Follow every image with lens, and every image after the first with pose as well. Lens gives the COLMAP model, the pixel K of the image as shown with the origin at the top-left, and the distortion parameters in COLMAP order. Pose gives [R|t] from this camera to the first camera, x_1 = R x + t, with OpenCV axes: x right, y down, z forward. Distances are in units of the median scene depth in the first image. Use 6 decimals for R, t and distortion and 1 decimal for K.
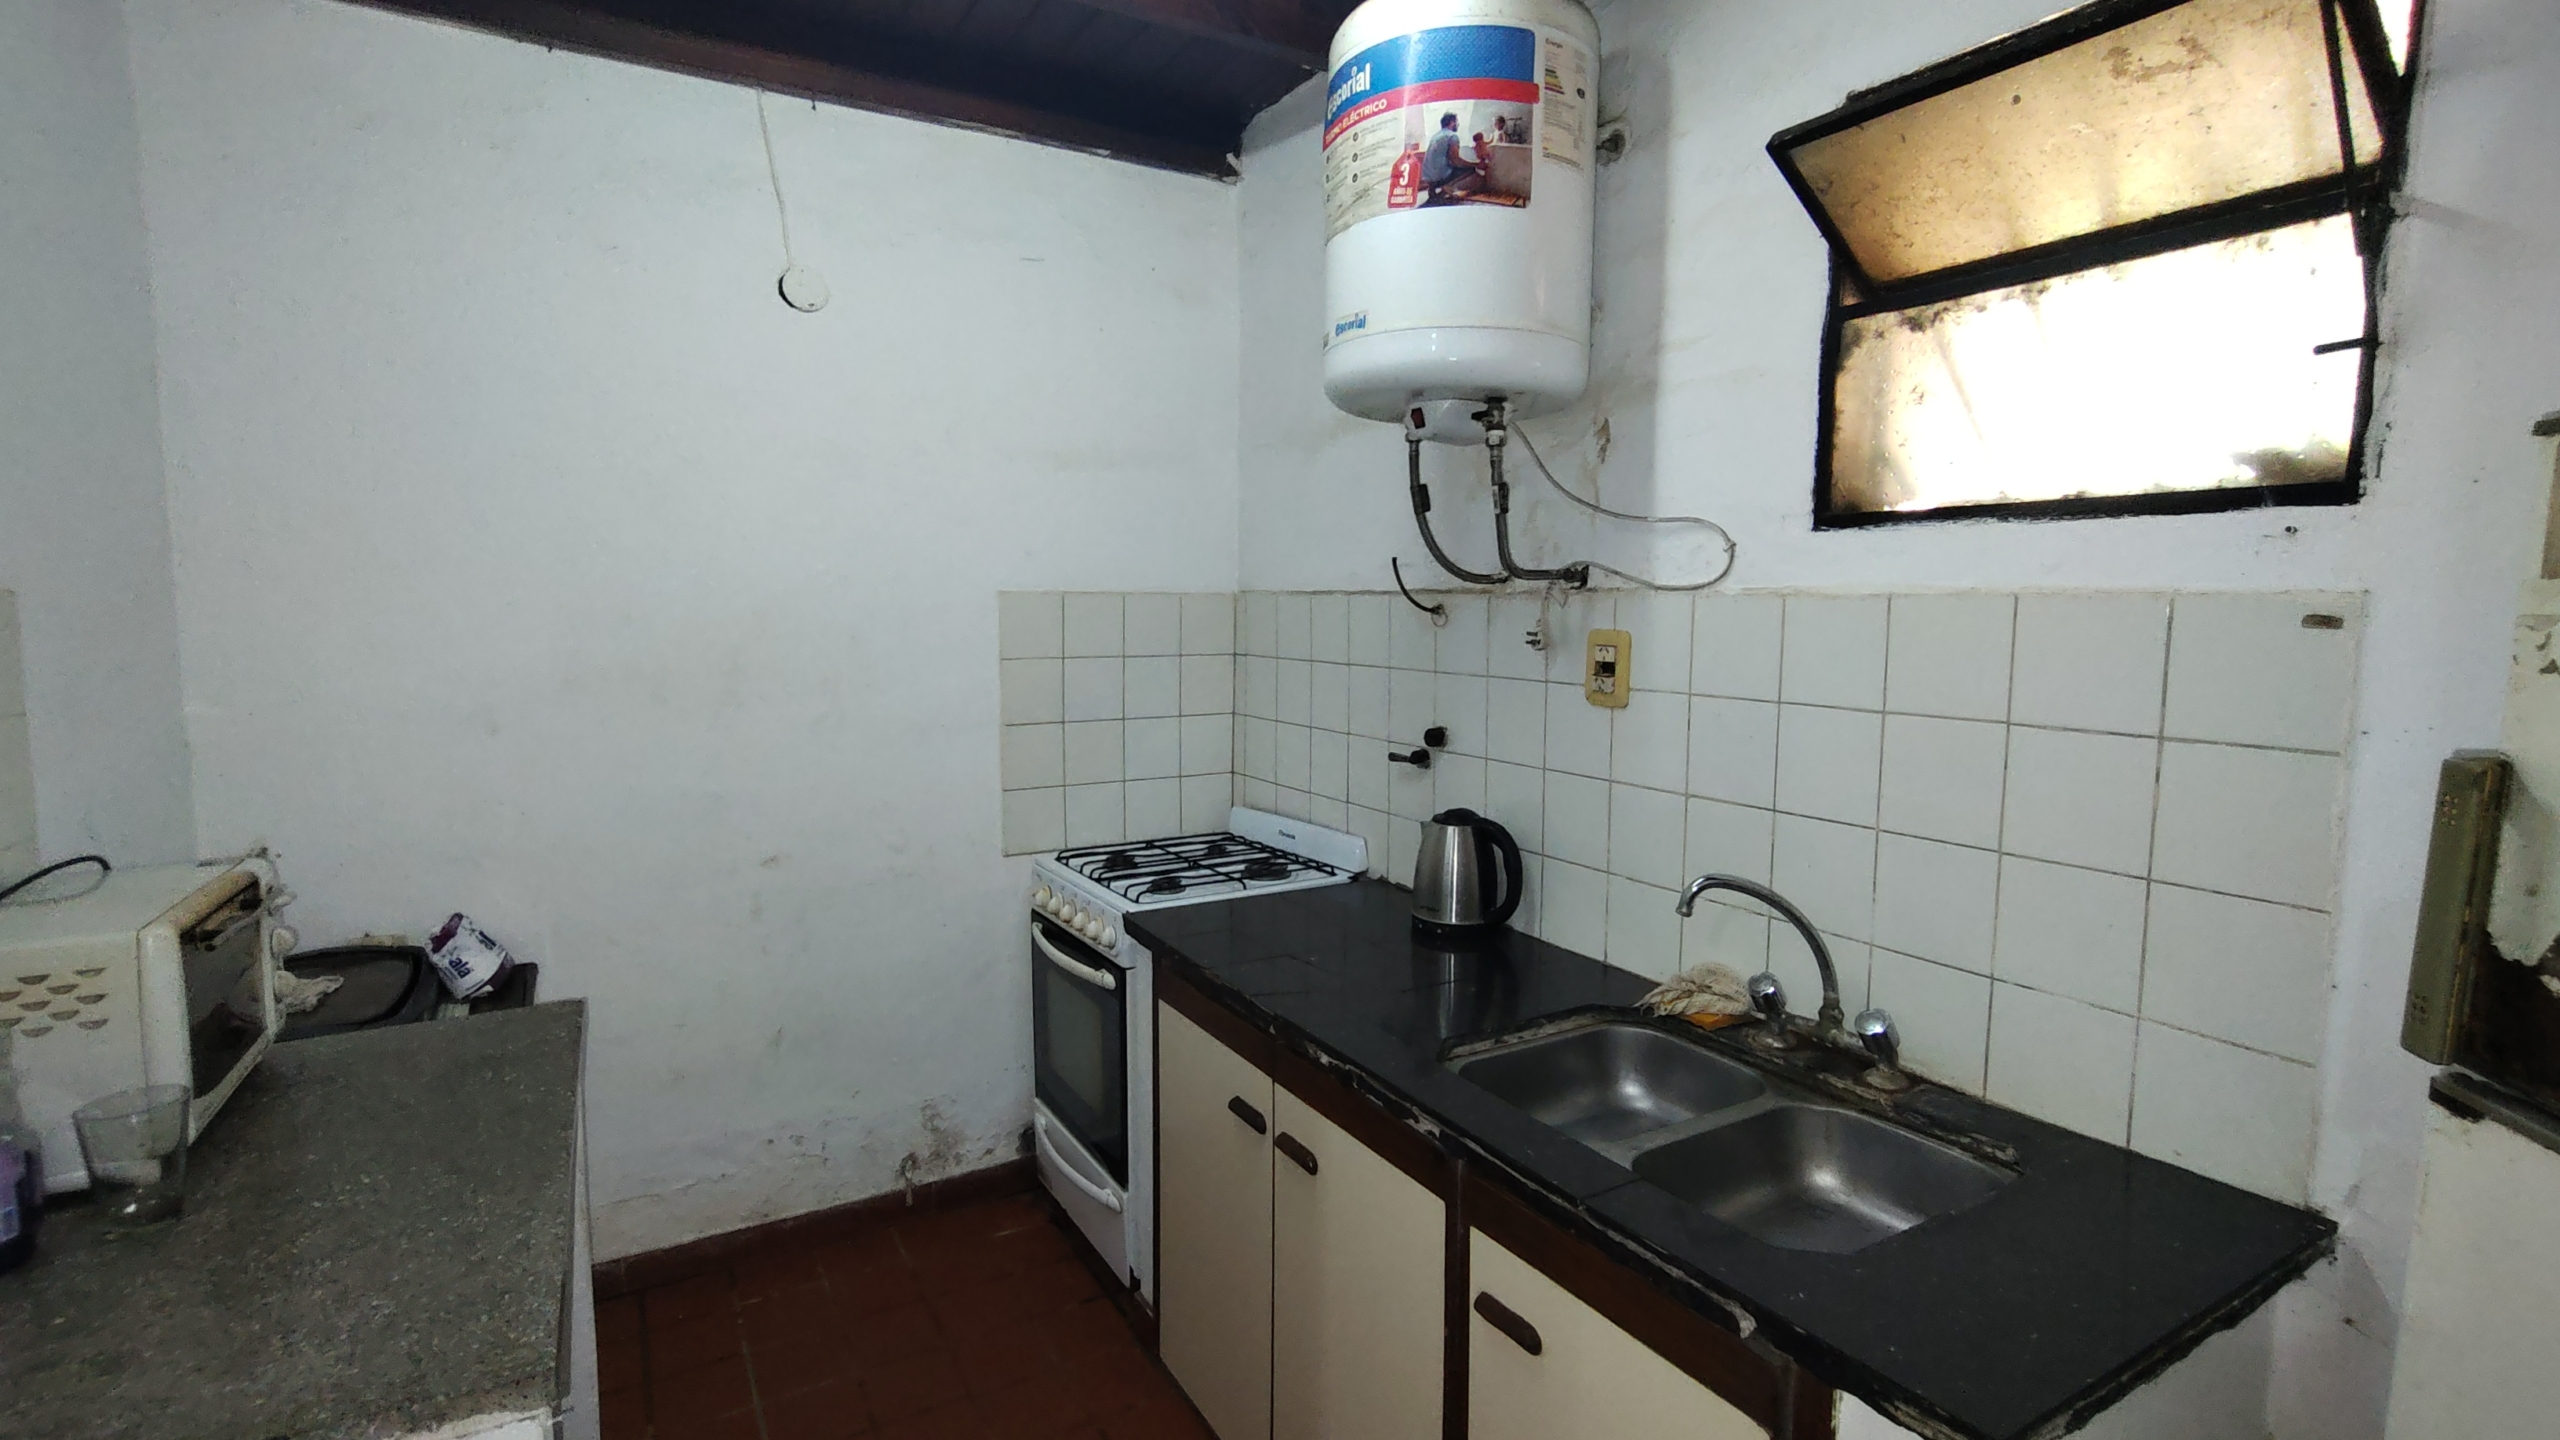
lens RADIAL K [[1157.9, 0, 1272.1], [0, 1157.9, 710.5], [0, 0, 1]] dist [-0.012521, 0.009498]
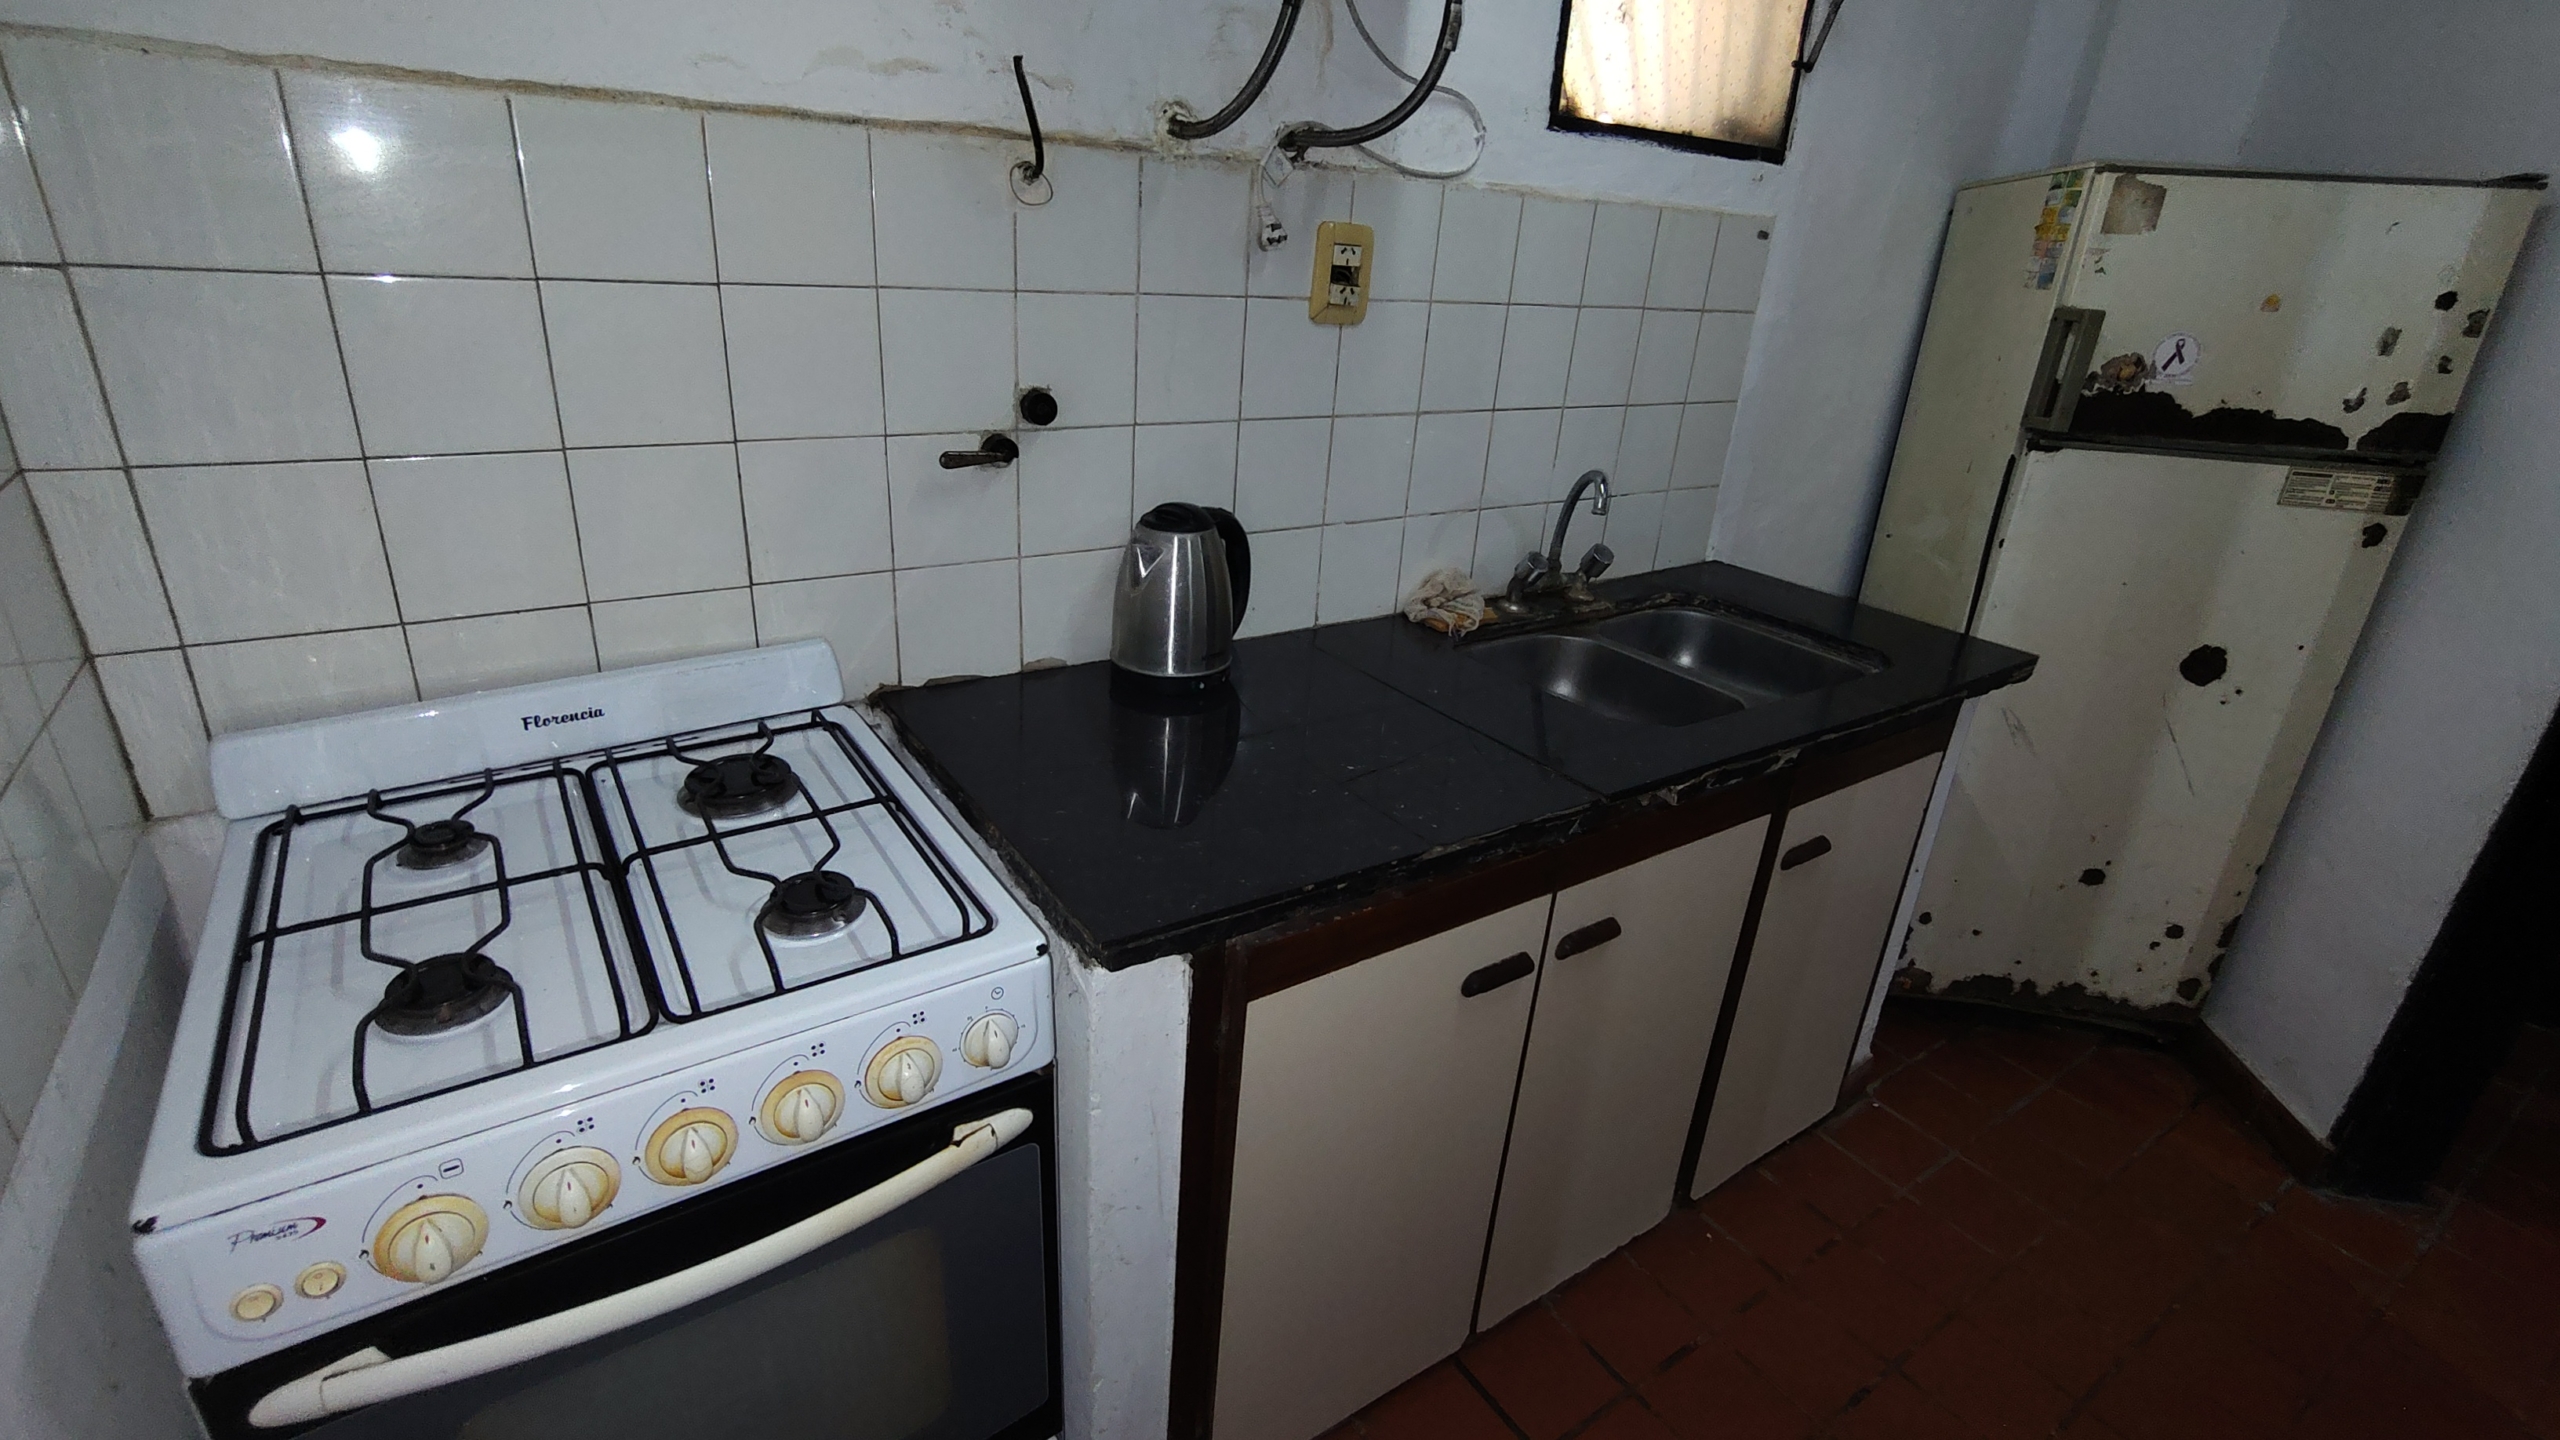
lens RADIAL K [[1157.9, 0, 1272.1], [0, 1157.9, 710.5], [0, 0, 1]] dist [-0.012521, 0.009498]
pose [[-0.067671, -0.389439, 0.918563, -0.584437], [0.034627, 0.919202, 0.392261, -0.077398], [-0.997107, 0.058352, -0.048718, 1.142083]]
